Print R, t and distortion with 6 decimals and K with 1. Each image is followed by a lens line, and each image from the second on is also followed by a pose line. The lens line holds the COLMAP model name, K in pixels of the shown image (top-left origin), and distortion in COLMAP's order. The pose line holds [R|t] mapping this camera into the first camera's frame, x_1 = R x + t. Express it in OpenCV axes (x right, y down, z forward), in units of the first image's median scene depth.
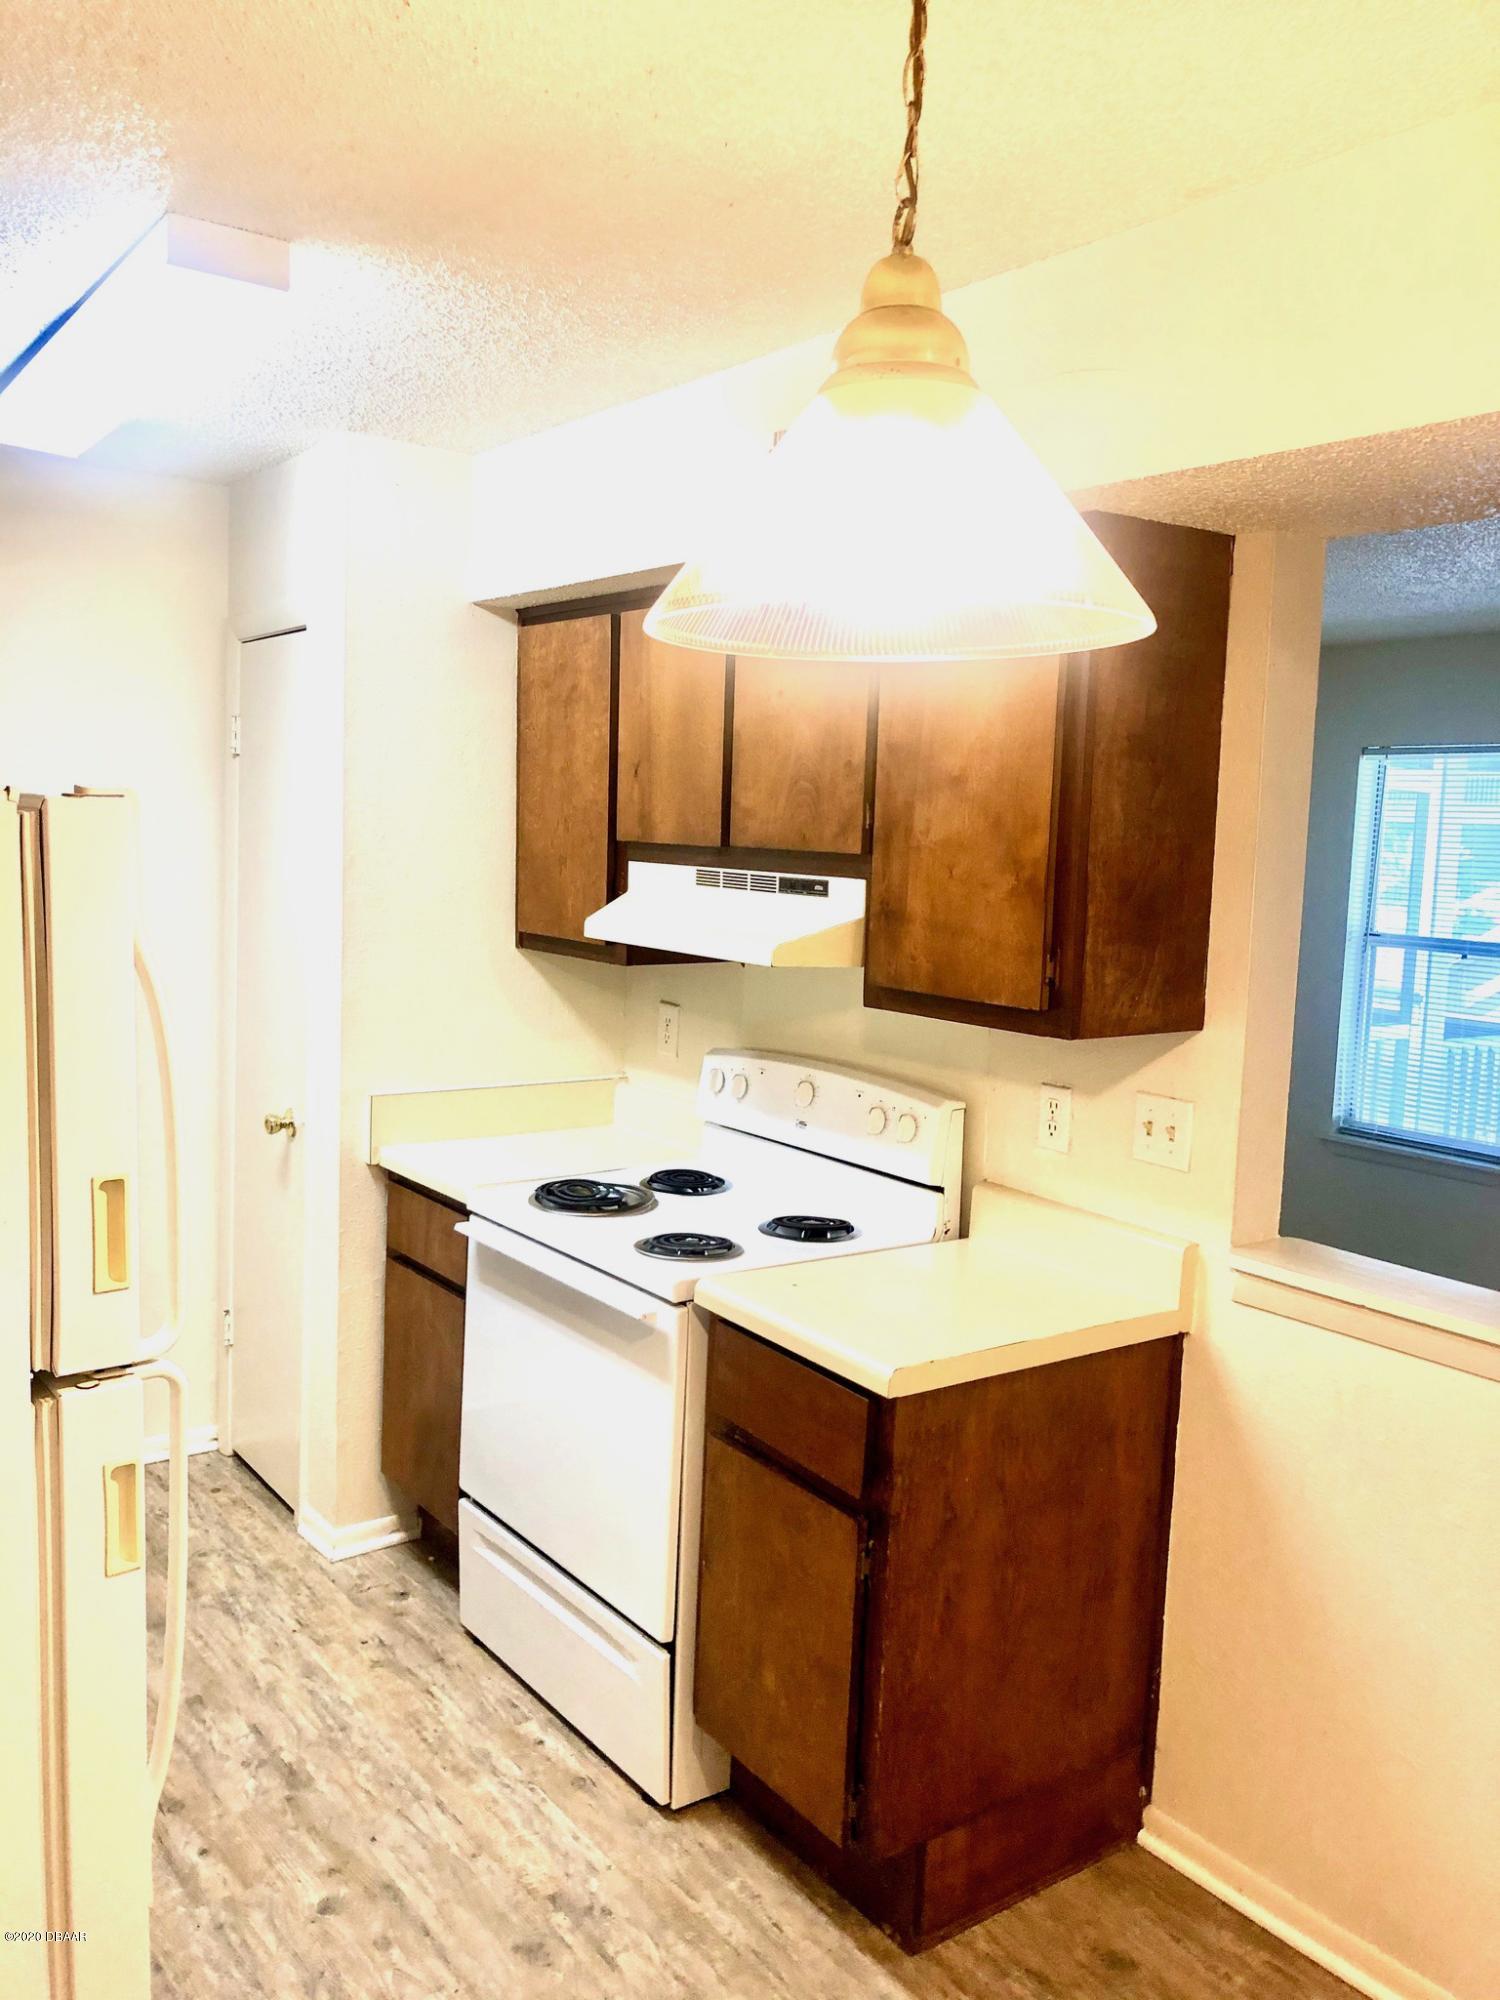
lens RADIAL K [[1641.8, 0, 750.0], [0, 1641.8, 1000.0], [0, 0, 1]] dist [0.030383, -0.008512]
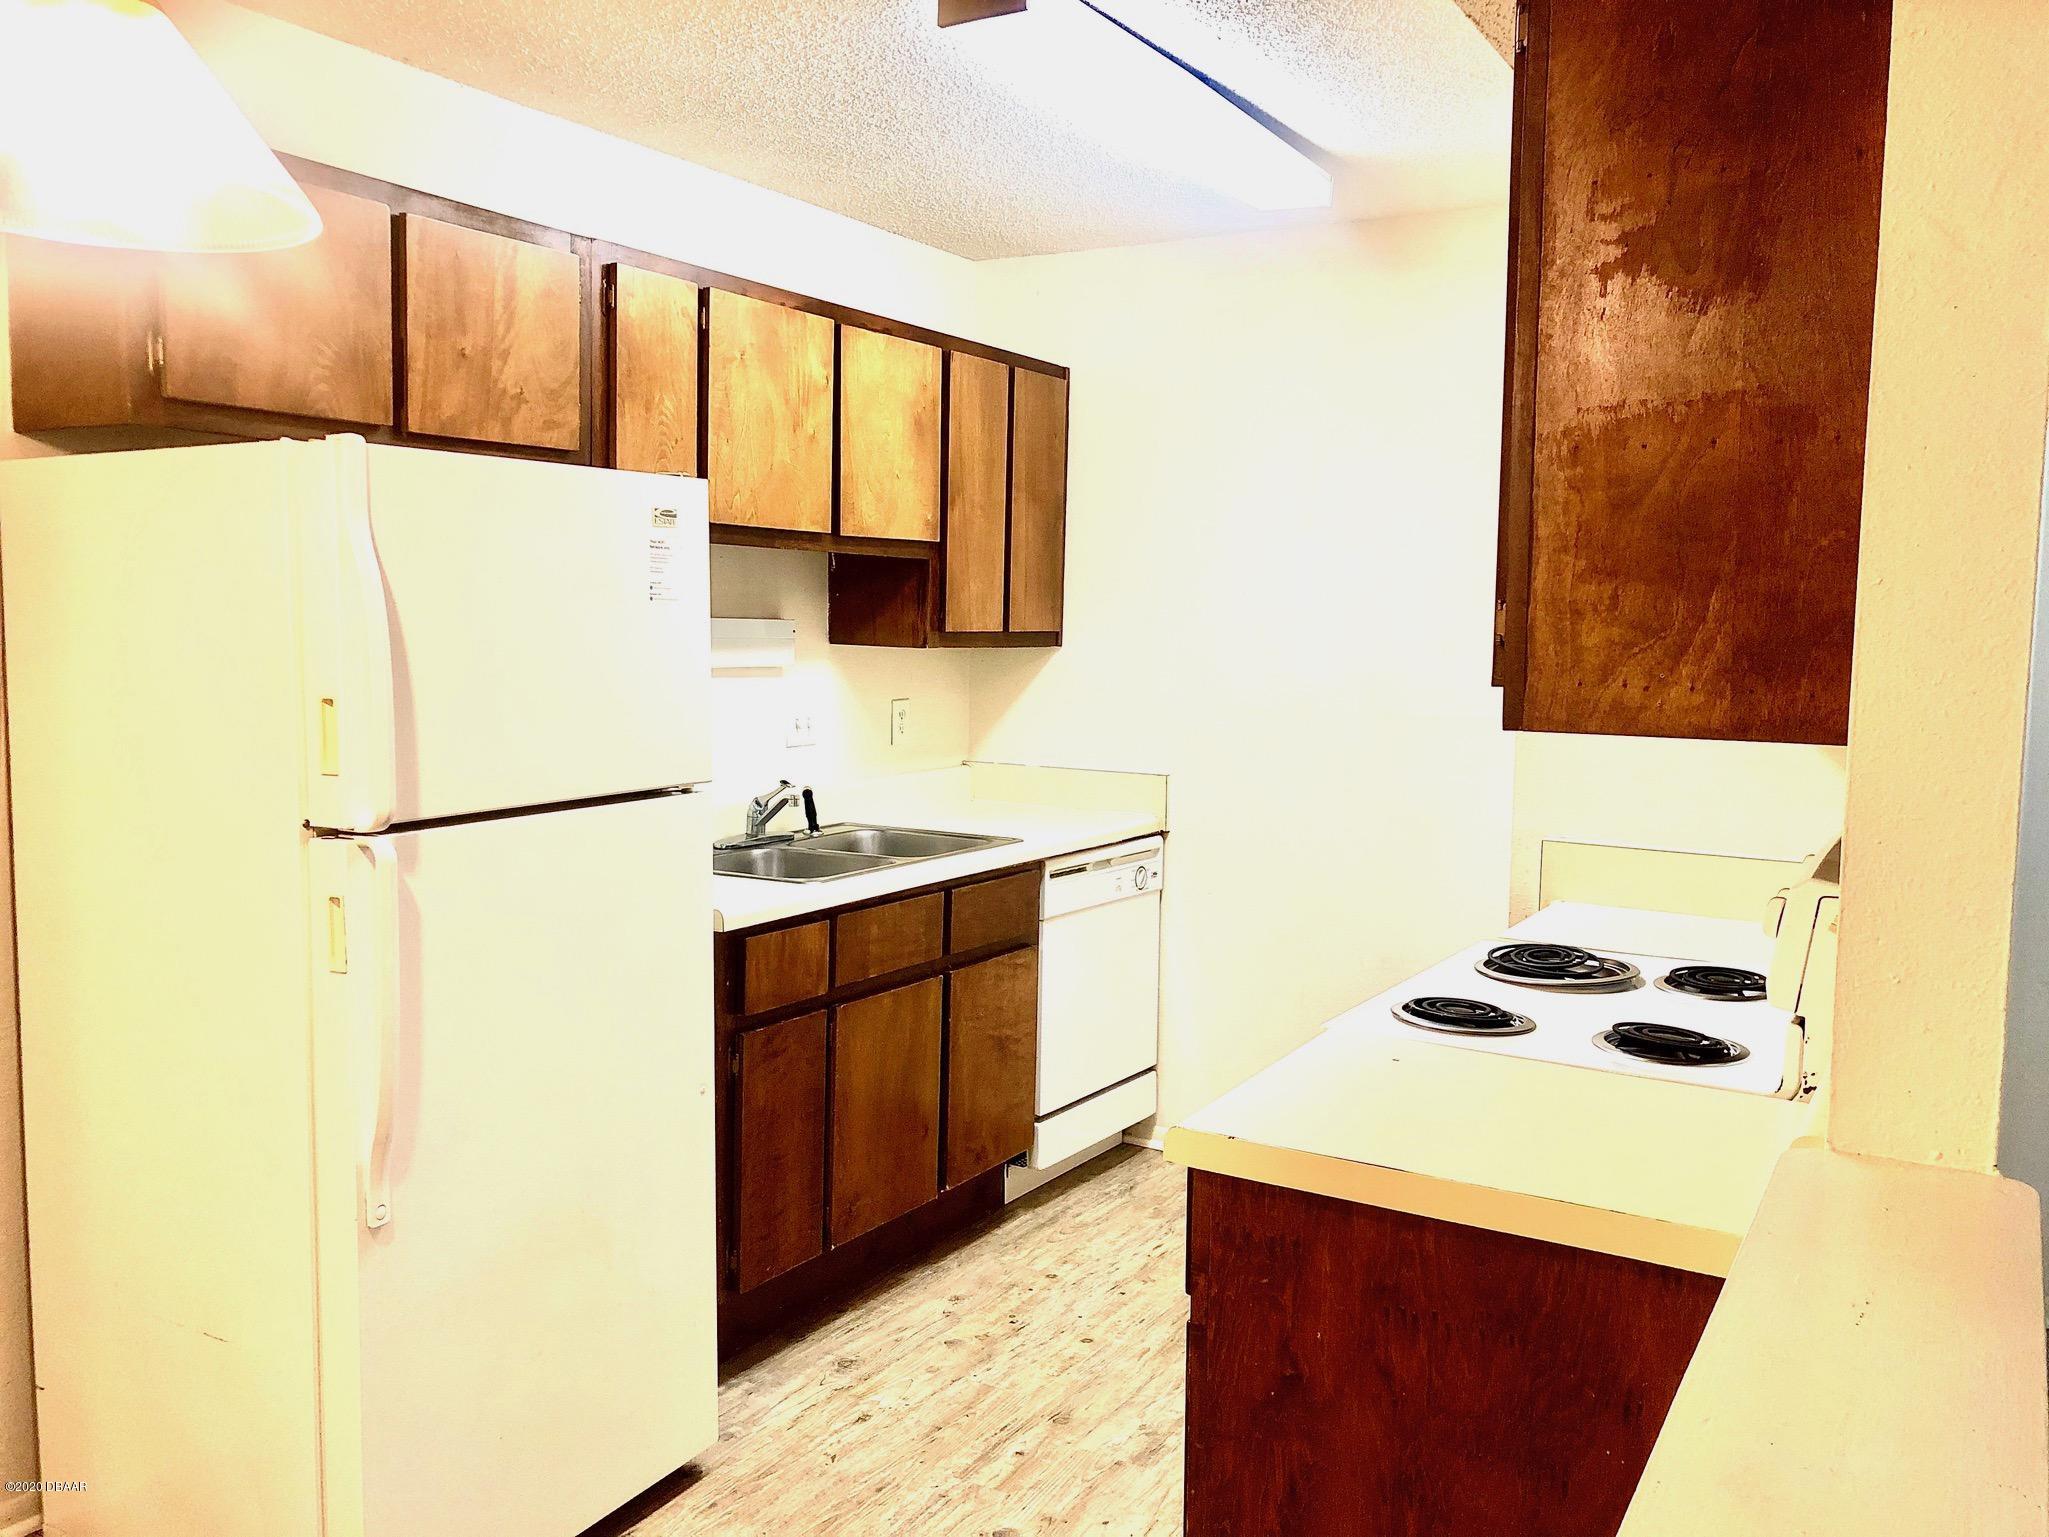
lens RADIAL K [[1678.7, 0, 1018.2], [0, 1678.7, 763.2], [0, 0, 1]] dist [0.055990, -0.041542]
pose [[0.390863, 0.054917, -0.918809, 0.700809], [-0.100714, 0.994777, 0.016614, 0.043662], [0.914922, 0.086043, 0.394353, 0.541740]]
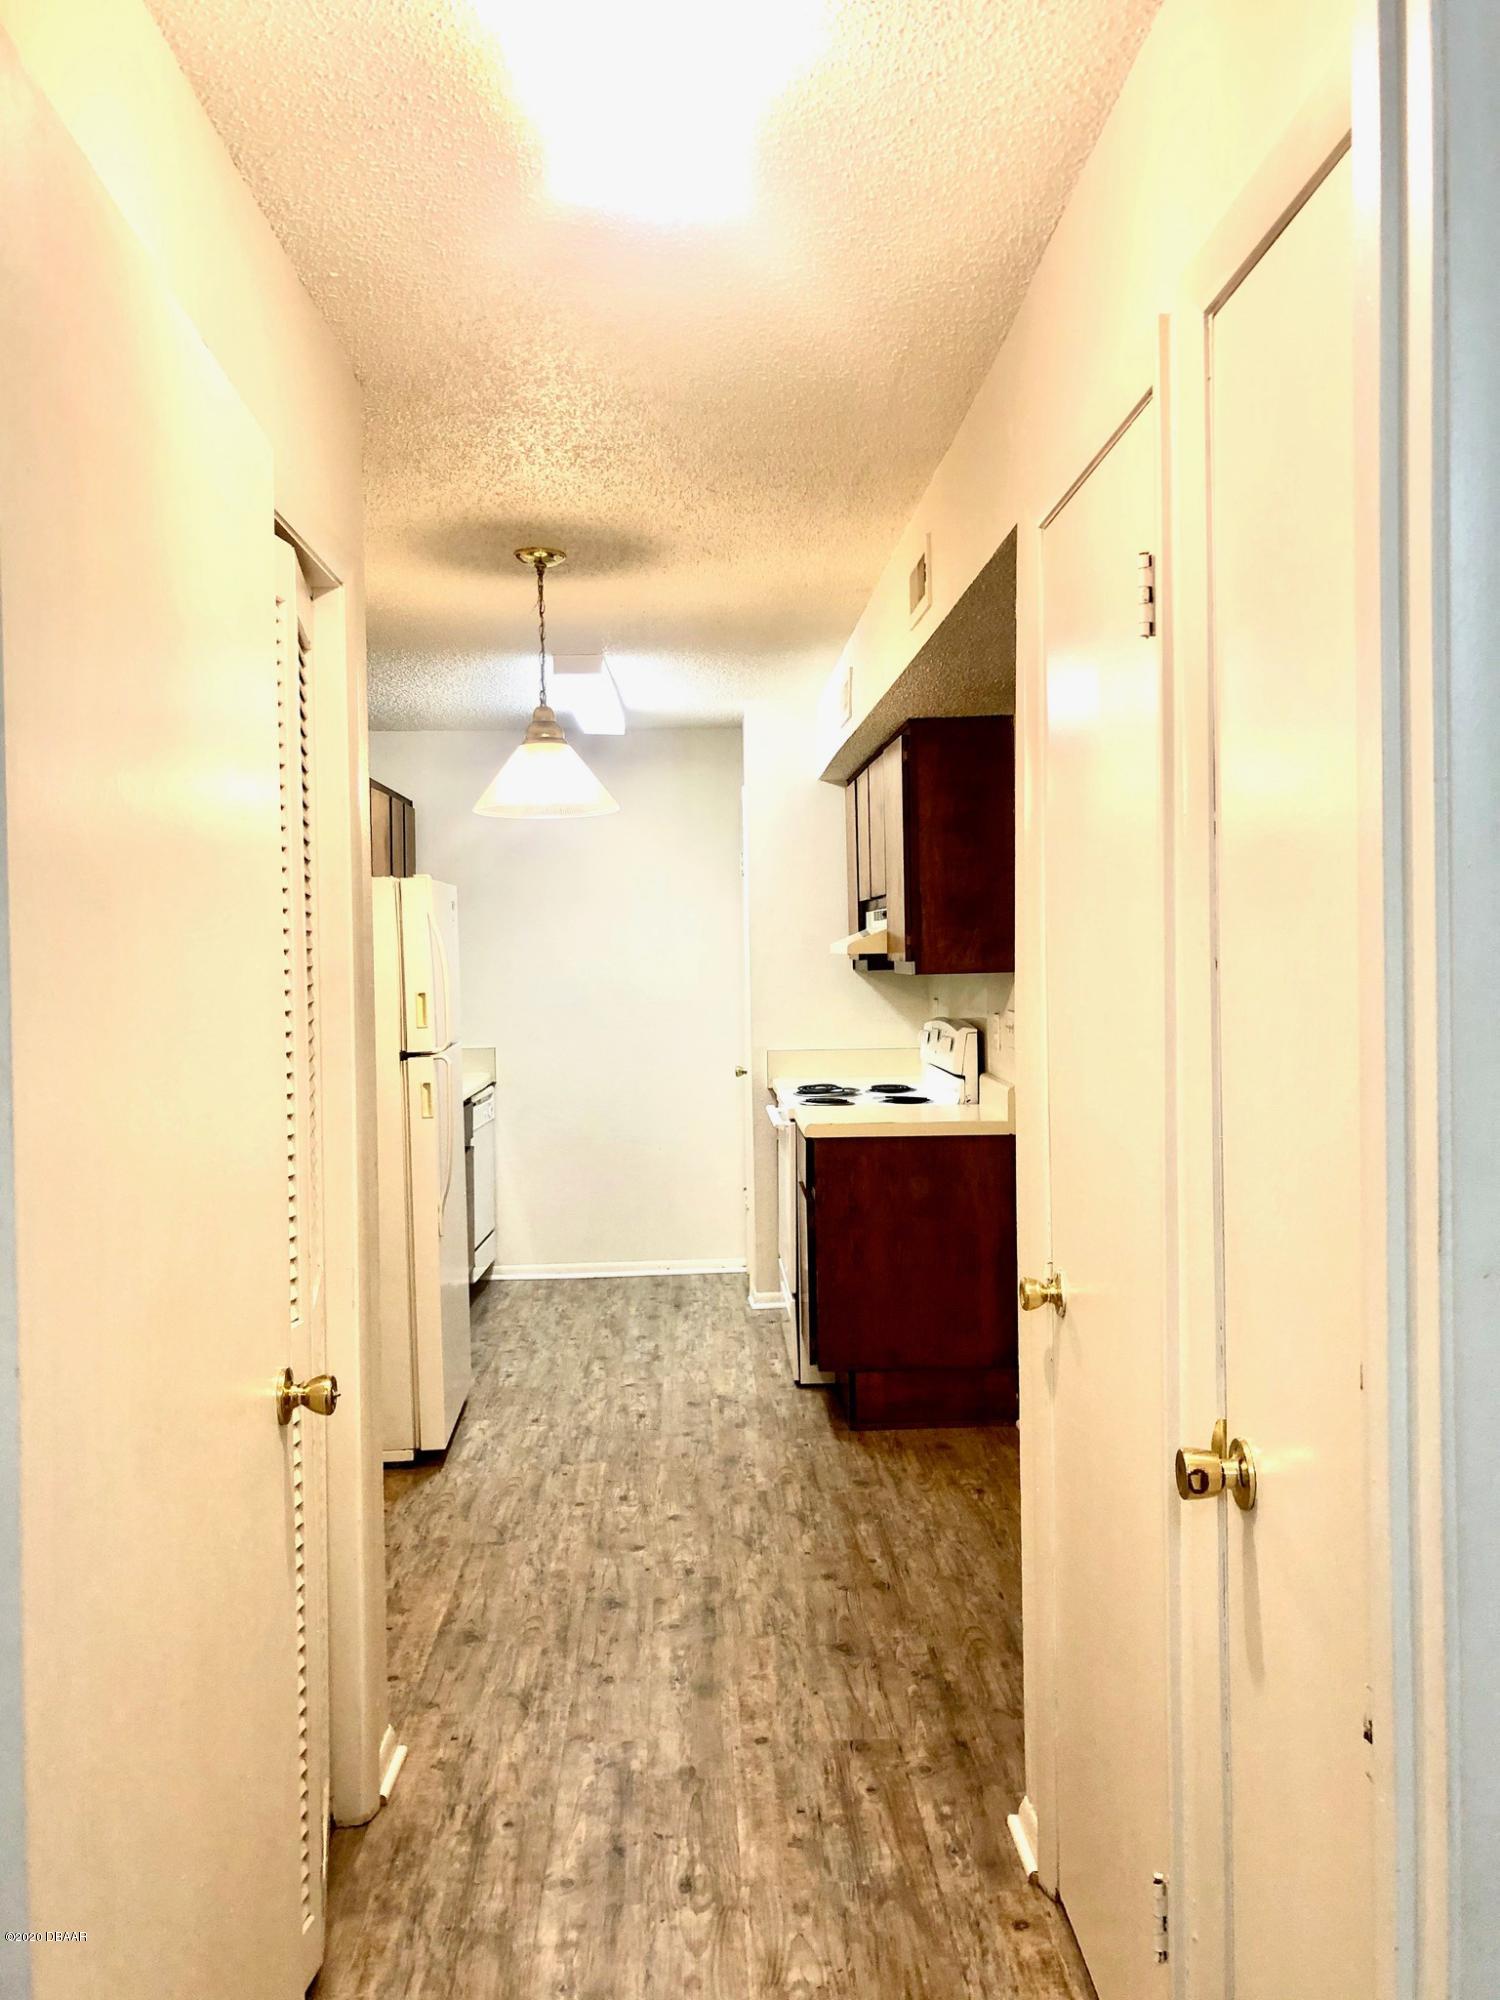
lens RADIAL K [[1638.5, 0, 739.0], [0, 1638.5, 998.0], [0, 0, 1]] dist [0.055990, -0.041542]
pose [[0.826070, -0.034689, -0.562499, 1.098893], [-0.011923, 0.996805, -0.078982, 0.205271], [0.563442, 0.071951, 0.823017, -0.742505]]
